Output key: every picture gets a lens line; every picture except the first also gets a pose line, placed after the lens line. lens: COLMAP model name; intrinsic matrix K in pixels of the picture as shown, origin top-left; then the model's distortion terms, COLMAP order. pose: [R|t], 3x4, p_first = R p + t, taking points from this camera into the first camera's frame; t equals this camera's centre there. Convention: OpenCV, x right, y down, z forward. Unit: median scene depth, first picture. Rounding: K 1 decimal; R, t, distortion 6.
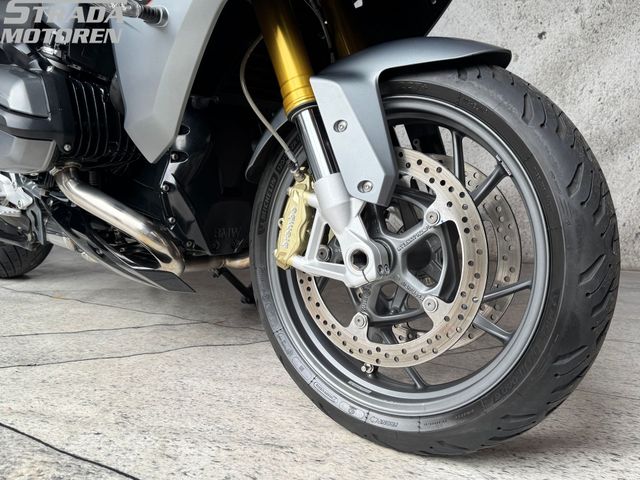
lens RADIAL K [[602.5, 0, 316.6], [0, 602.5, 242.4], [0, 0, 1]] dist [0.006149, 0.000000]
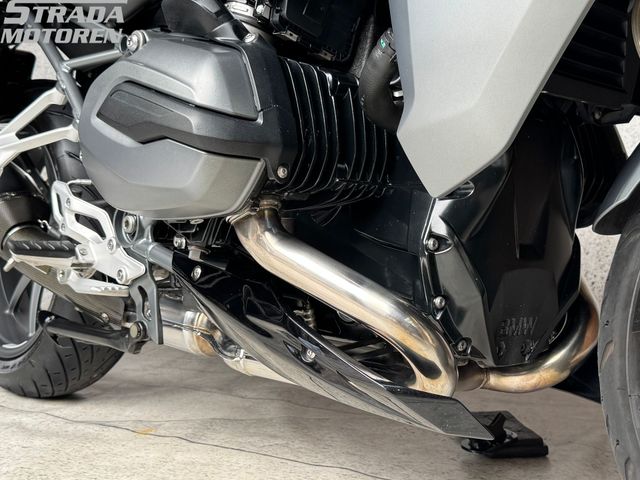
lens RADIAL K [[883.5, 0, 321.3], [0, 883.5, 240.1], [0, 0, 1]] dist [0.068542, 0.000000]
pose [[0.997674, 0.001034, -0.068157, -0.295146], [-0.008851, 0.993385, -0.114492, 0.000698], [0.067587, 0.114829, 0.991083, 0.173690]]
